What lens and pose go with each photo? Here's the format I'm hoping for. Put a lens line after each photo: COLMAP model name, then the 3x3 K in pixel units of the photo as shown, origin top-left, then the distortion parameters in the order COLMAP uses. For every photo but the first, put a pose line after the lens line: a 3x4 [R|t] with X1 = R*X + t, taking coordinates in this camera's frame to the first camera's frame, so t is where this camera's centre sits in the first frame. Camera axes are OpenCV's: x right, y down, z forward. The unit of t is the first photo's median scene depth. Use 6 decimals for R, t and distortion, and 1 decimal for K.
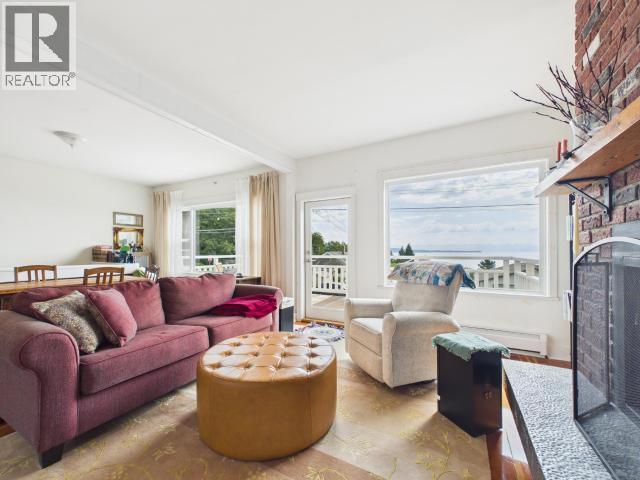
lens RADIAL K [[263.4, 0, 319.3], [0, 263.4, 250.1], [0, 0, 1]] dist [-0.002315, -0.000275]
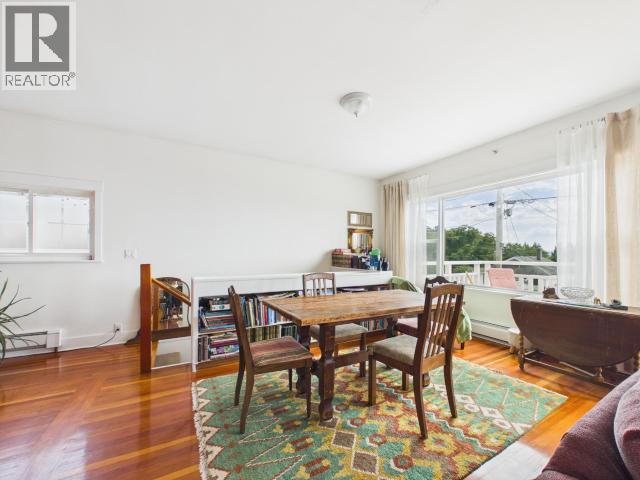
lens RADIAL K [[263.4, 0, 315.0], [0, 263.4, 255.2], [0, 0, 1]] dist [-0.002315, -0.000275]
pose [[0.840989, 0.002130, -0.541048, -0.394945], [-0.000540, 0.999995, 0.003099, 0.001227], [0.541052, -0.002314, 0.840986, 0.192089]]
